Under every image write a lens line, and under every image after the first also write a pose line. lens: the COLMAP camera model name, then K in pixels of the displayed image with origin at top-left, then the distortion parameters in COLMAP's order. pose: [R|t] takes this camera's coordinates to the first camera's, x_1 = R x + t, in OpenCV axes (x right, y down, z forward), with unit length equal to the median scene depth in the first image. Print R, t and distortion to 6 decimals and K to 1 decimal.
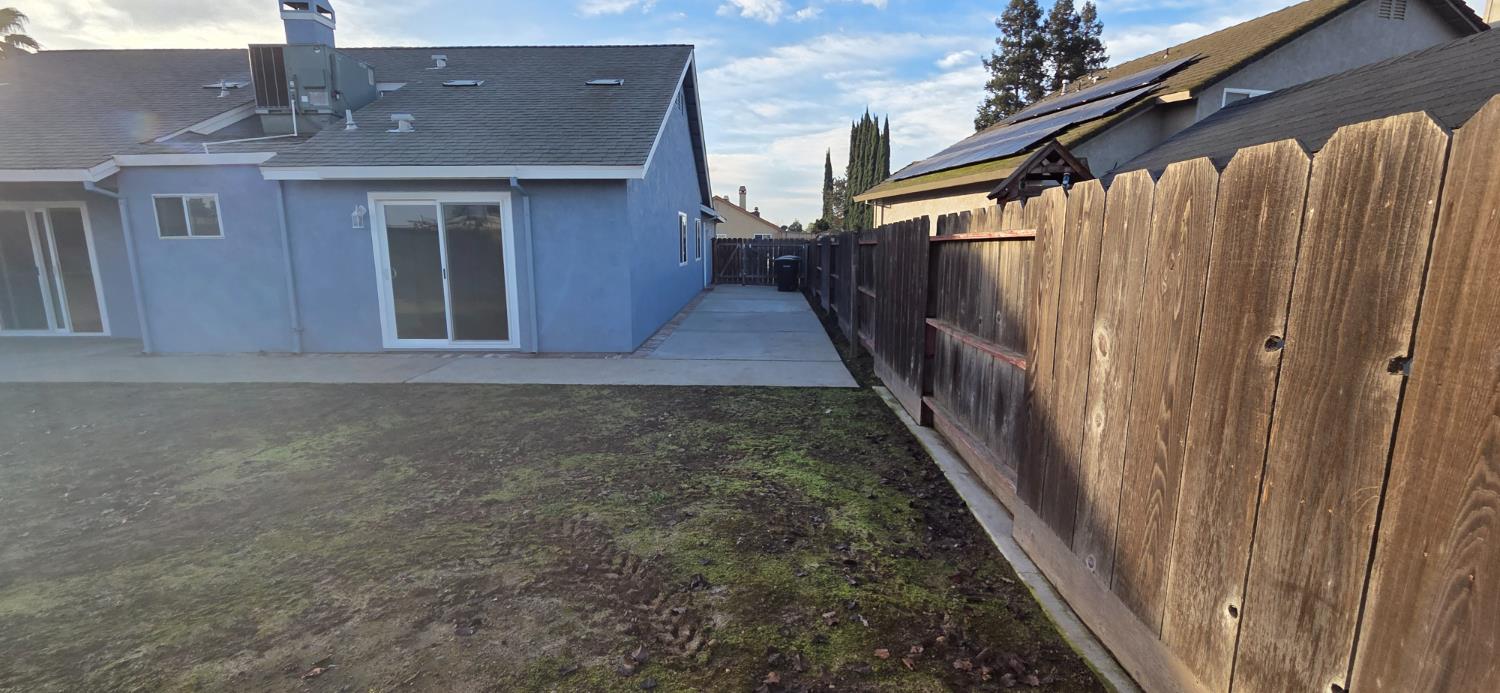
lens RADIAL K [[638.4, 0, 744.8], [0, 638.4, 350.0], [0, 0, 1]] dist [-0.002744, 0.000037]
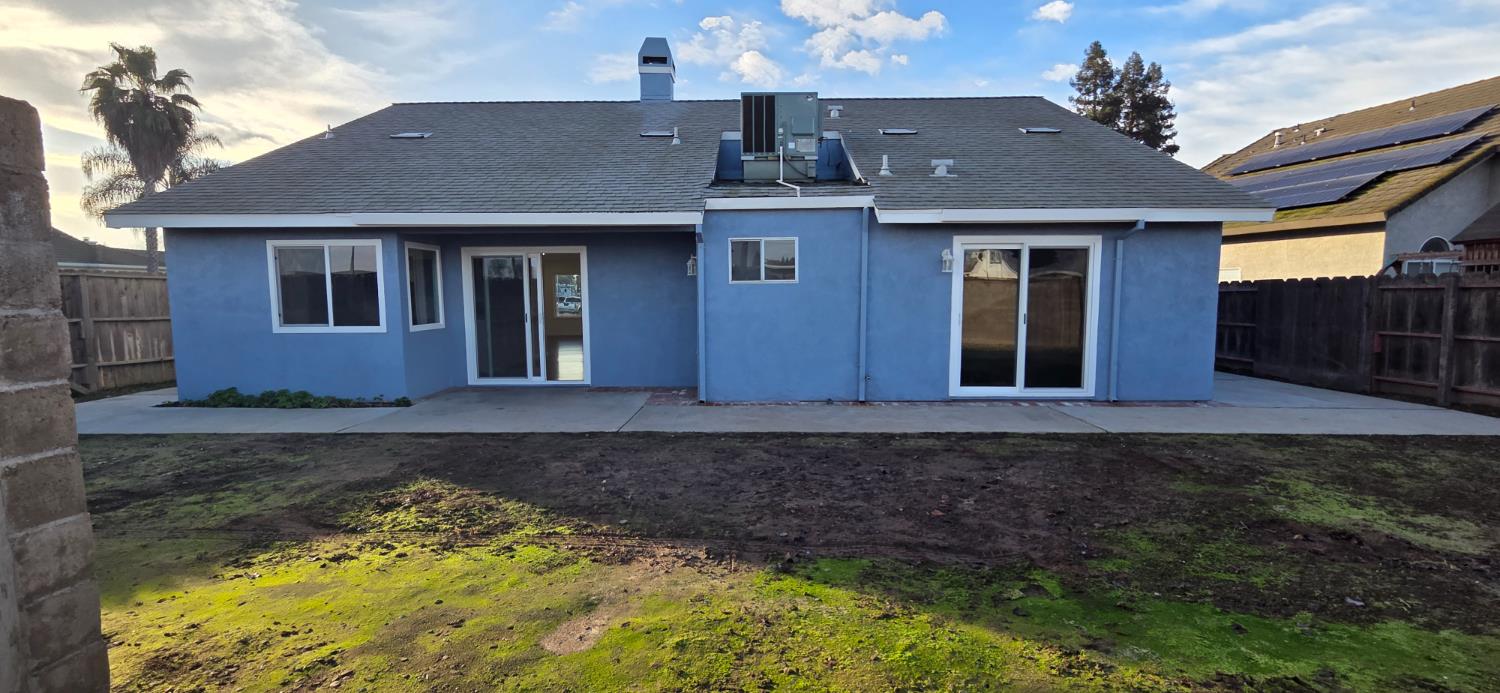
lens RADIAL K [[638.4, 0, 744.8], [0, 638.4, 350.0], [0, 0, 1]] dist [-0.002744, 0.000037]
pose [[0.999984, -0.001246, -0.005568, -0.764141], [0.000791, 0.996723, -0.080887, 0.004469], [0.005650, 0.080881, 0.996708, 0.033125]]
